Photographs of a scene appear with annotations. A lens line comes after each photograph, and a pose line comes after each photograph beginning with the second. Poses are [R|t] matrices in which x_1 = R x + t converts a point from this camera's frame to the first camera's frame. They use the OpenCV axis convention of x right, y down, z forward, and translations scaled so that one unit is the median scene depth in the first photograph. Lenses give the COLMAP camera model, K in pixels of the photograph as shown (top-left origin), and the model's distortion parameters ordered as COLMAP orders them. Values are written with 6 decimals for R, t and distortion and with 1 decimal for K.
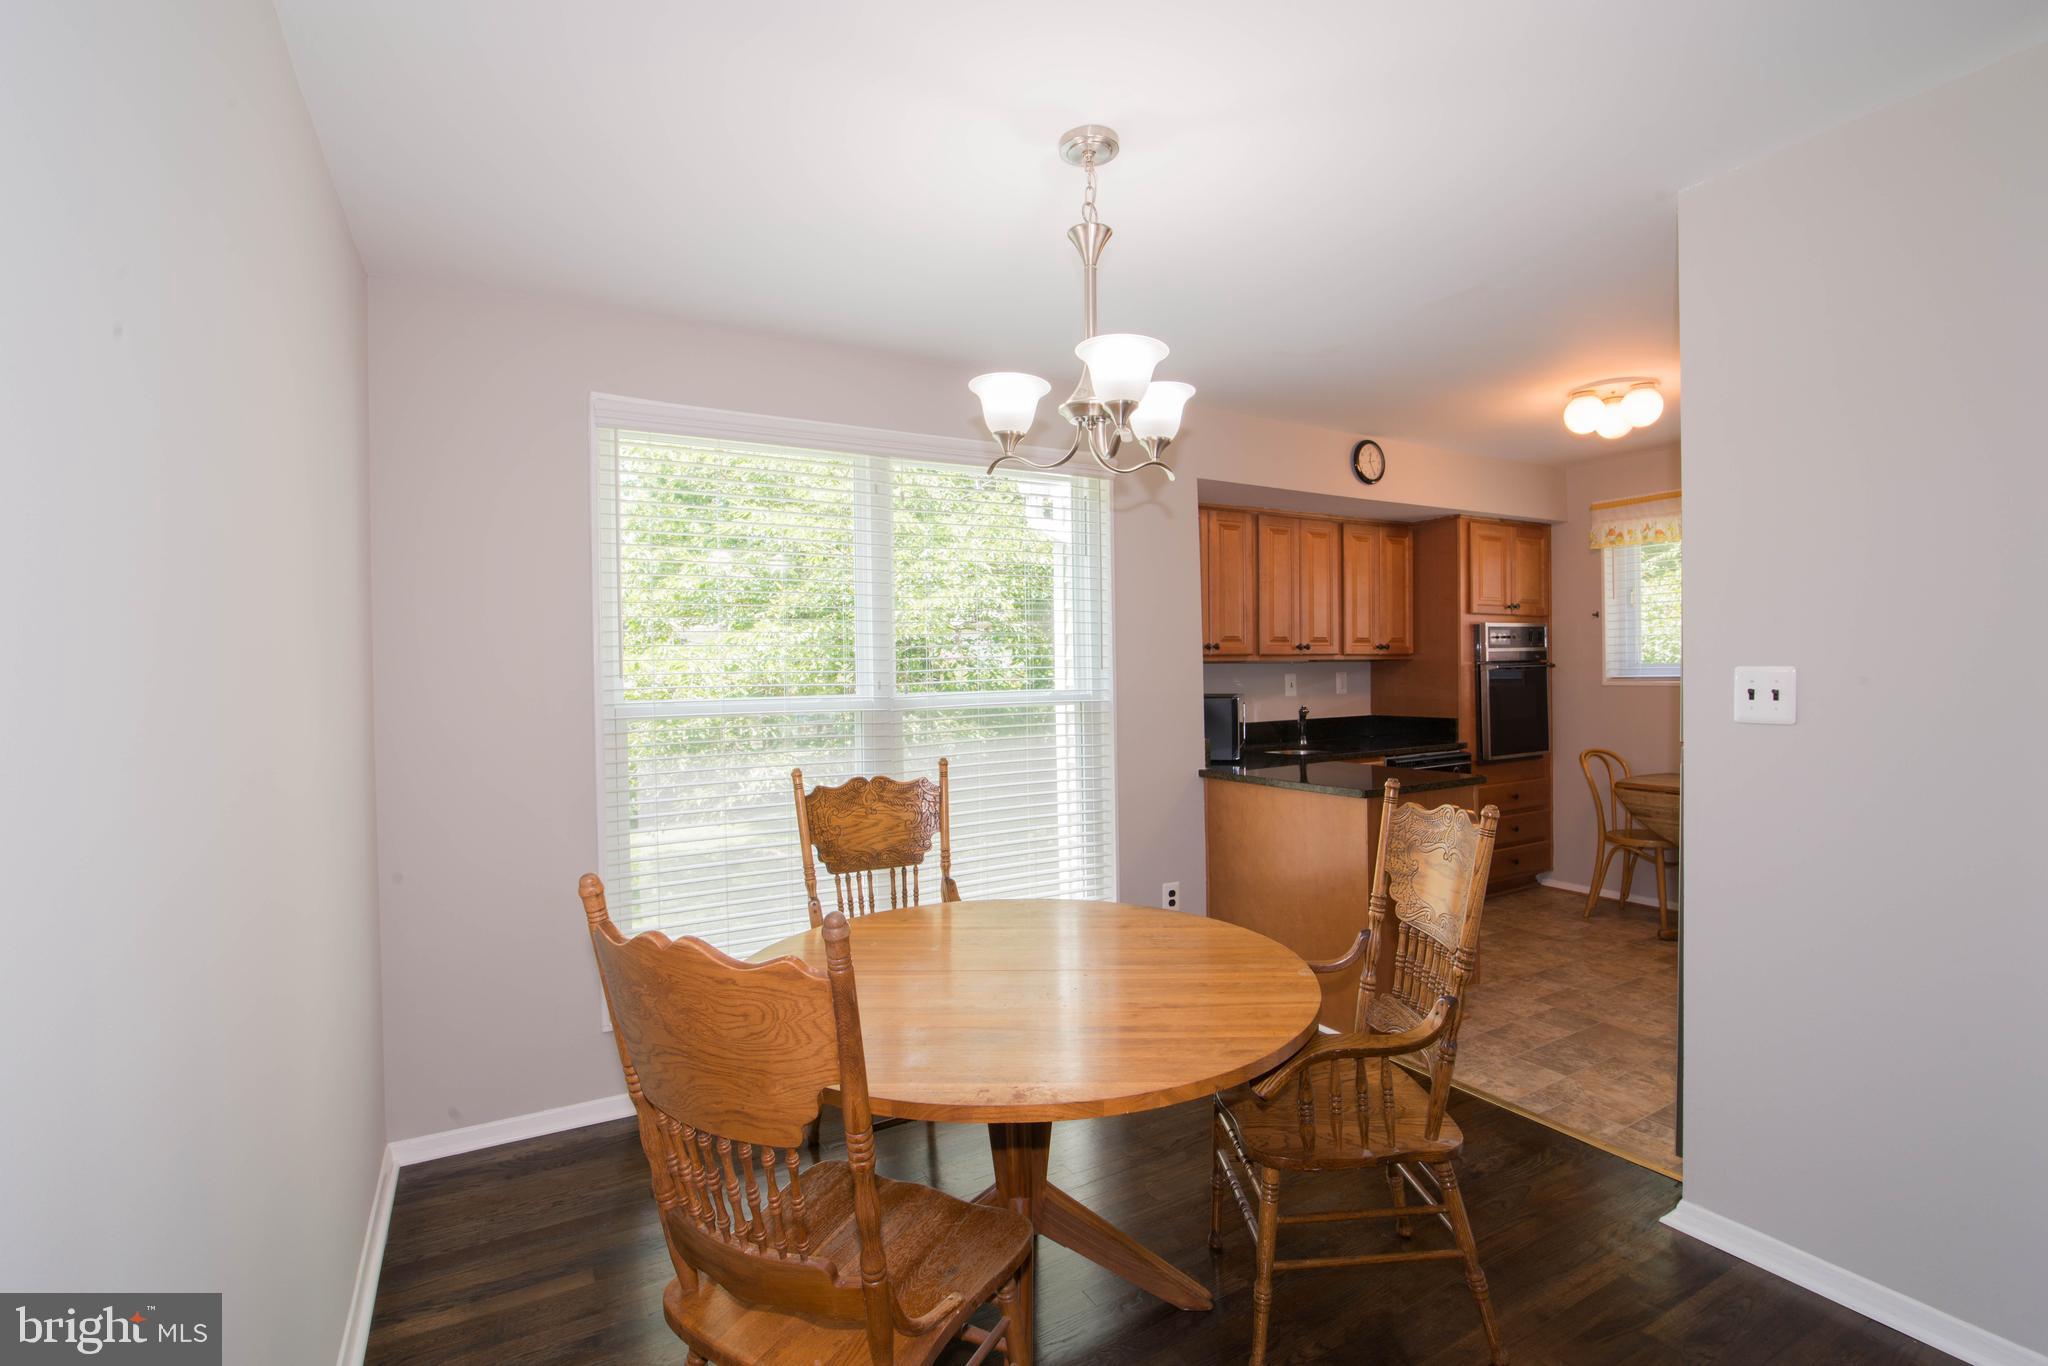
lens RADIAL K [[937.6, 0, 1028.3], [0, 937.6, 664.8], [0, 0, 1]] dist [-0.019601, 0.000811]
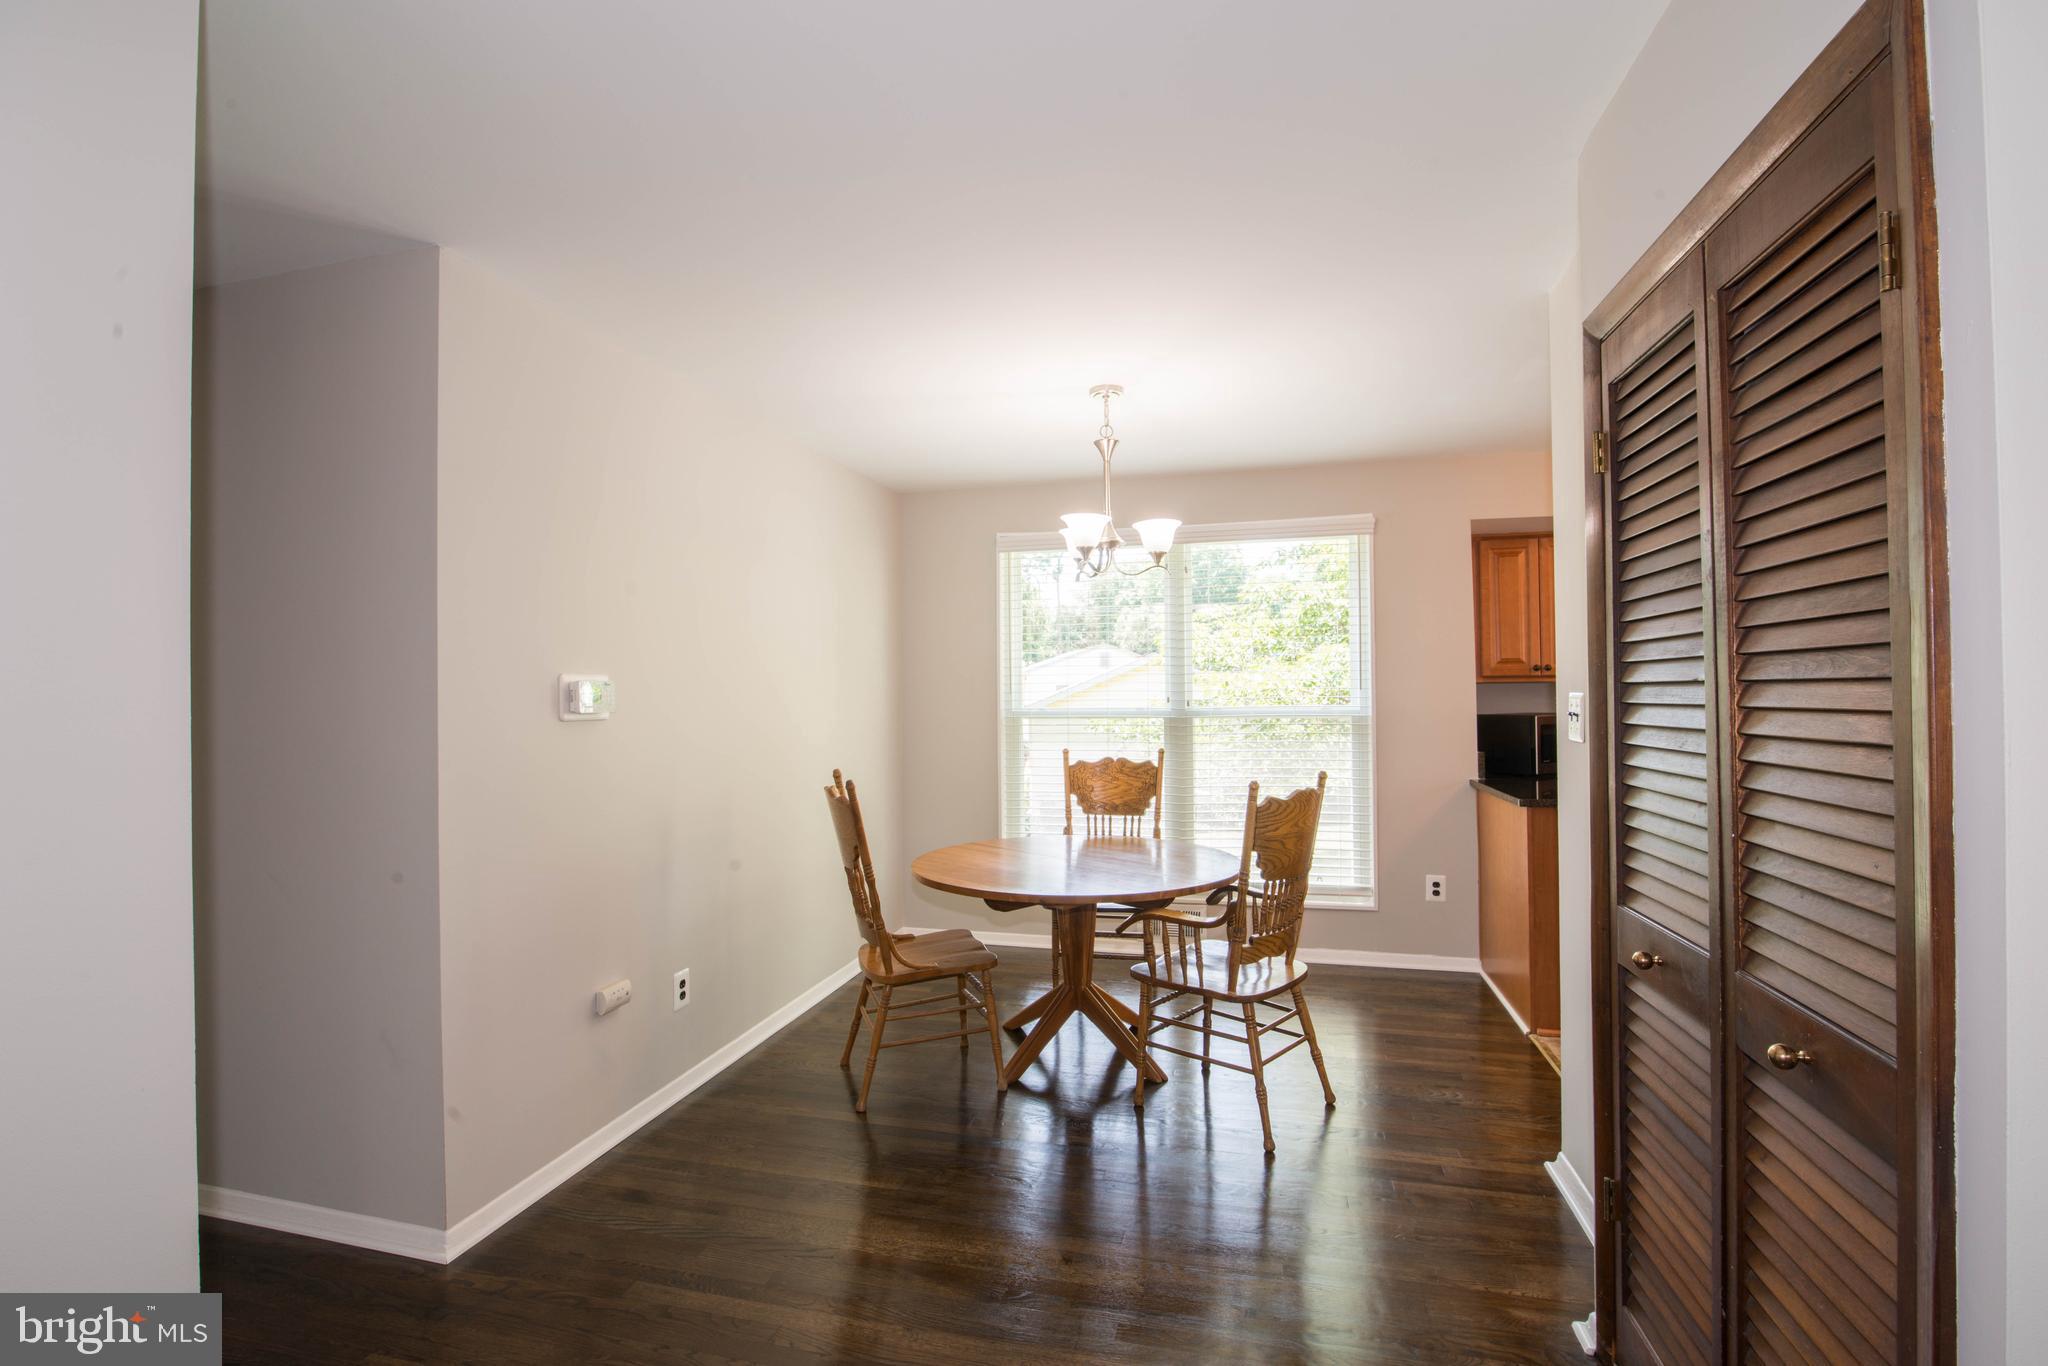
lens RADIAL K [[937.6, 0, 1011.7], [0, 937.6, 679.2], [0, 0, 1]] dist [-0.019601, 0.000811]
pose [[0.713843, -0.001706, -0.700304, 0.799529], [0.002313, 0.999997, -0.000078, -0.013257], [0.700302, -0.001564, 0.713845, -0.253212]]
